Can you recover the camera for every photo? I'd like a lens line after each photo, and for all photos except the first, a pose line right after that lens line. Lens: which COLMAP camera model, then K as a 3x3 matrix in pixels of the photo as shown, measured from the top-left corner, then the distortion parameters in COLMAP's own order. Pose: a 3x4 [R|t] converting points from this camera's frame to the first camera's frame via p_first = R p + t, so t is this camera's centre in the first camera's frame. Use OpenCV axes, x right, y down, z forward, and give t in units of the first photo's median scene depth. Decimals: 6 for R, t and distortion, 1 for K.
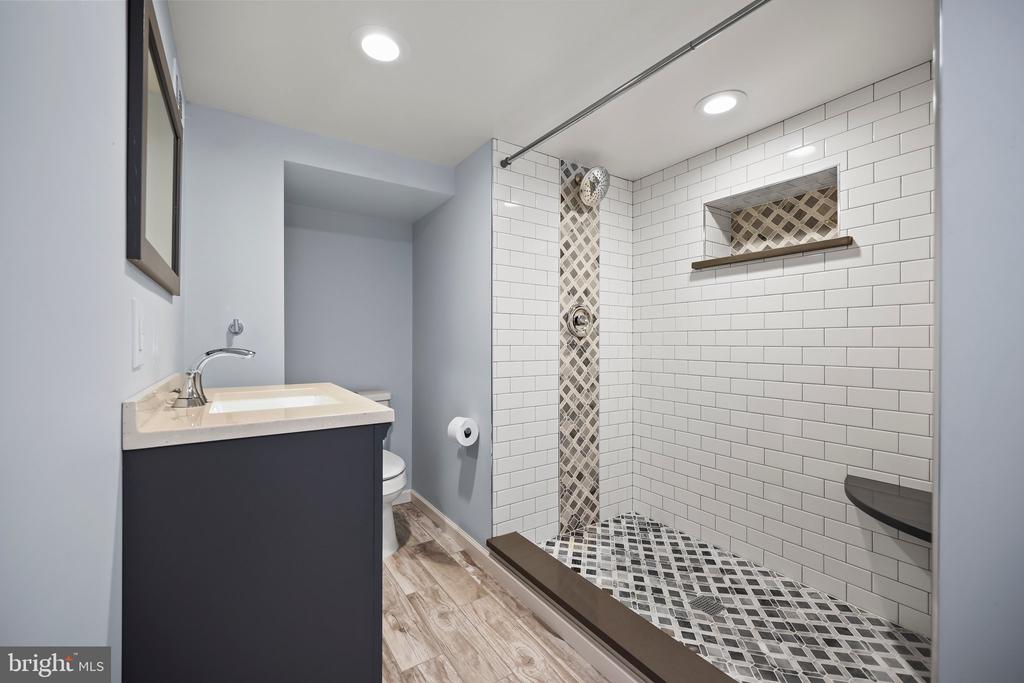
lens RADIAL K [[414.1, 0, 514.1], [0, 414.1, 341.0], [0, 0, 1]] dist [0.000521, -0.000605]
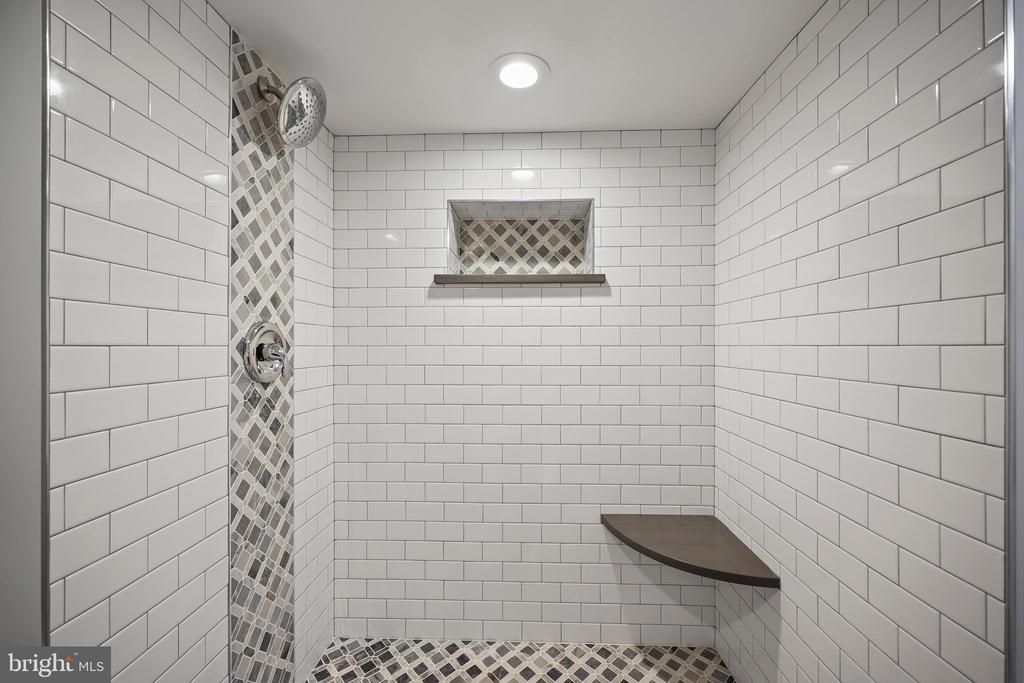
lens RADIAL K [[414.1, 0, 512.3], [0, 414.1, 344.3], [0, 0, 1]] dist [0.000521, -0.000605]
pose [[0.586303, 0.000931, 0.810091, -0.092560], [-0.001912, 0.999998, 0.000235, -0.062554], [-0.810089, -0.001687, 0.586304, 0.441399]]
